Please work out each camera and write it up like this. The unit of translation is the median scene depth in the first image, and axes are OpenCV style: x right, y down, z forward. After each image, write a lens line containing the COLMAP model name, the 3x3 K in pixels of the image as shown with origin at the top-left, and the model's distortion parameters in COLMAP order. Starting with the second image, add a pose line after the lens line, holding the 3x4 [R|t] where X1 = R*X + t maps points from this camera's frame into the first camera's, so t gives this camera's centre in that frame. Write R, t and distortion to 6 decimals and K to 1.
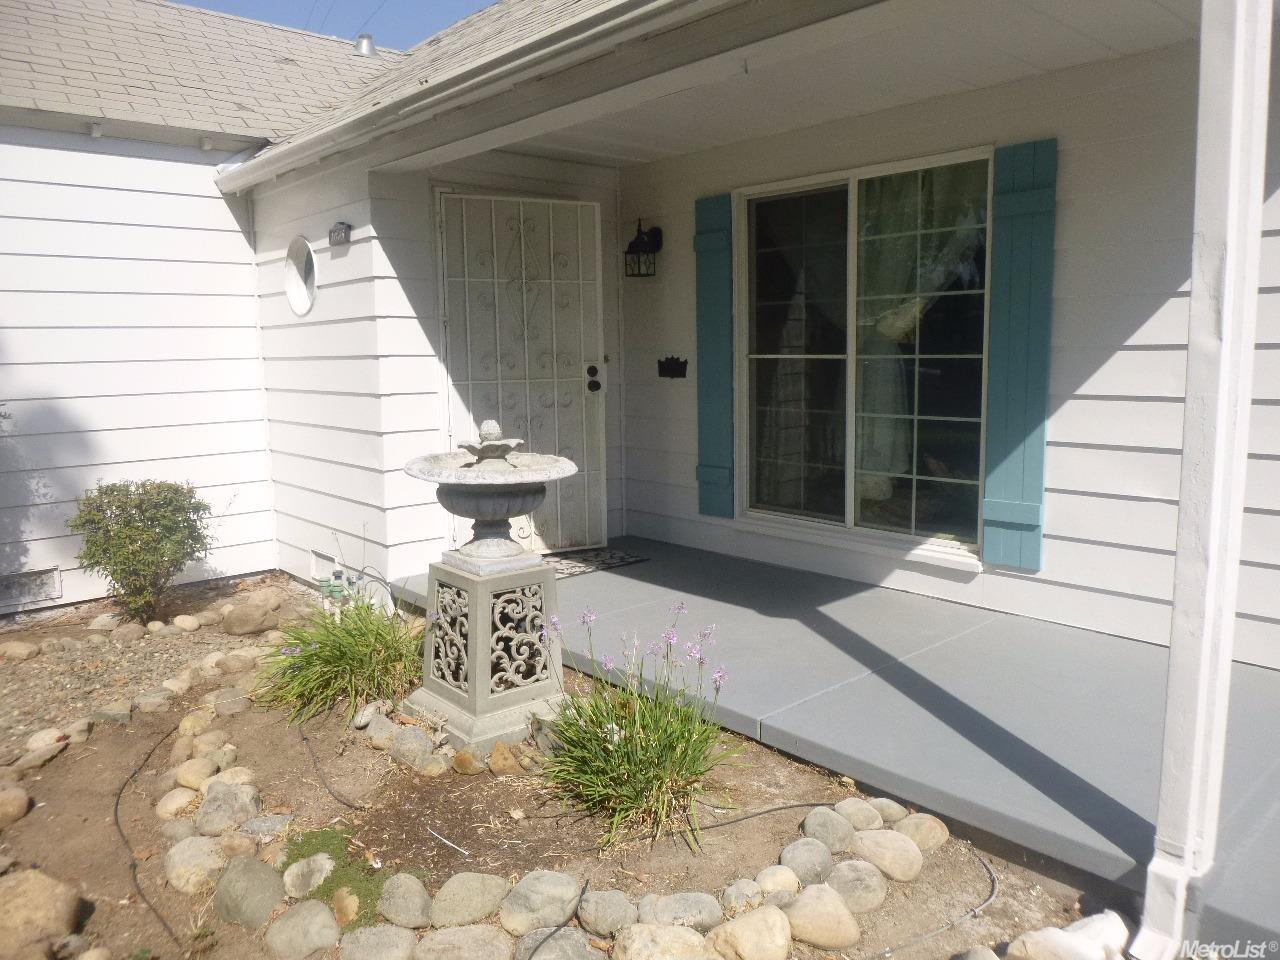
lens RADIAL K [[944.5, 0, 656.2], [0, 944.5, 493.6], [0, 0, 1]] dist [-0.030466, -0.002488]
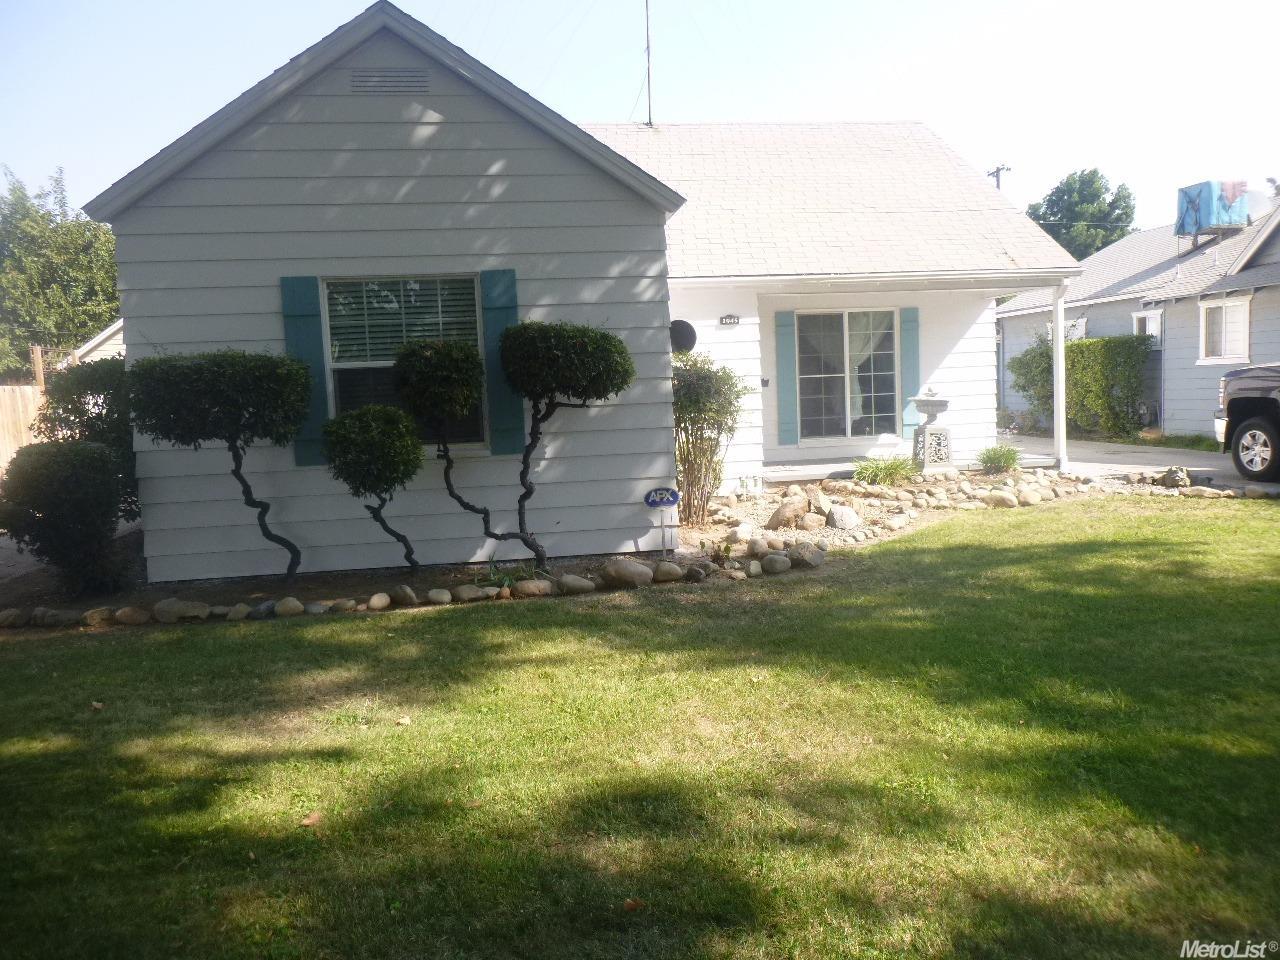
lens RADIAL K [[926.8, 0, 640.0], [0, 926.8, 480.0], [0, 0, 1]] dist [-0.032537, -0.004458]
pose [[0.555685, -0.092979, 0.826177, -2.423769], [0.158254, 0.987387, 0.004680, 0.050562], [-0.816192, 0.128145, 0.563391, 0.009746]]
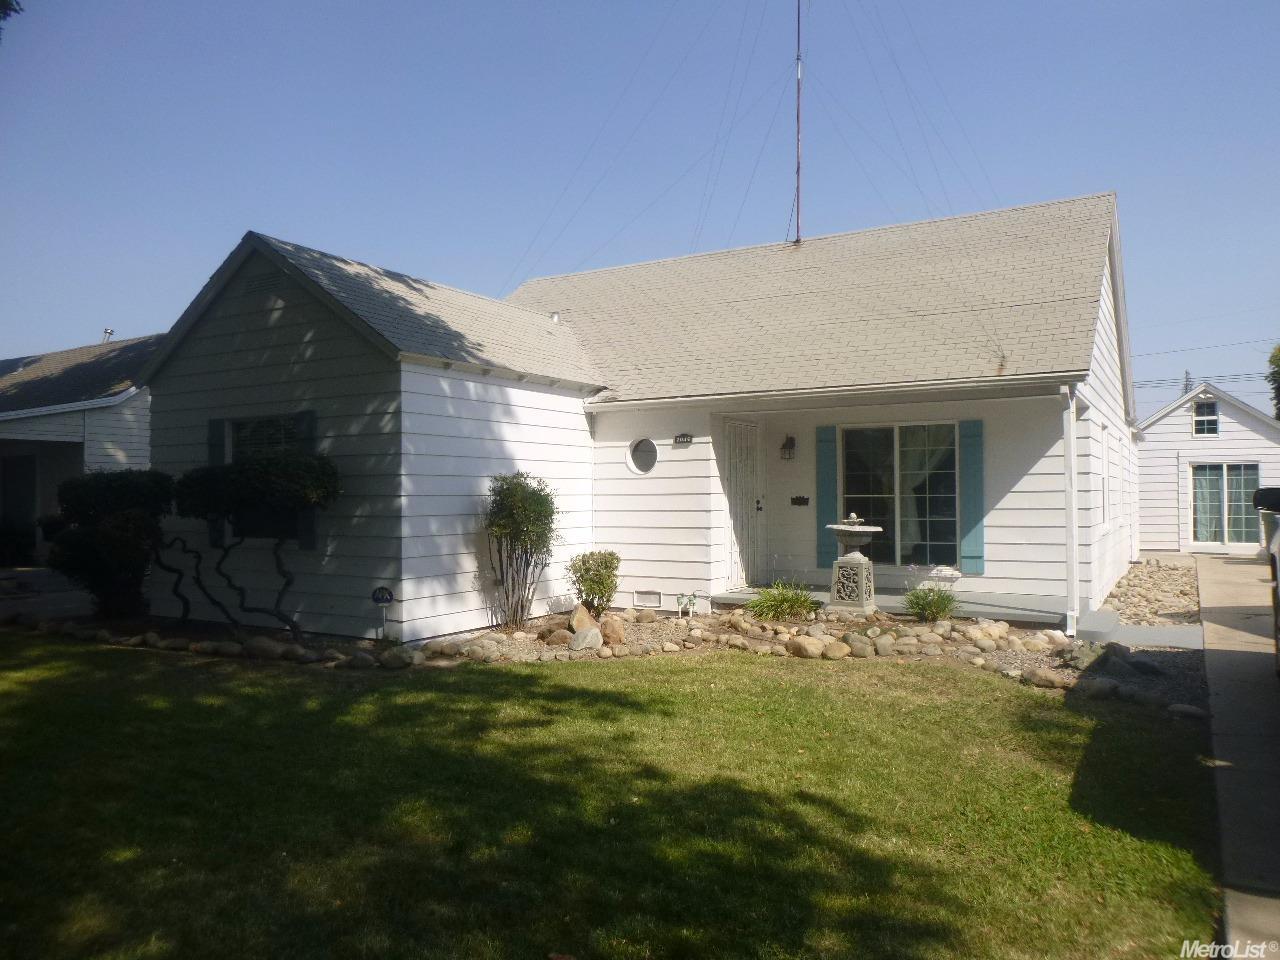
lens RADIAL K [[944.5, 0, 656.2], [0, 944.5, 493.6], [0, 0, 1]] dist [-0.030466, -0.002488]
pose [[0.952927, 0.010559, 0.303015, -1.152086], [0.037290, 0.987725, -0.151688, 0.201572], [-0.300897, 0.155847, 0.940836, -1.140363]]
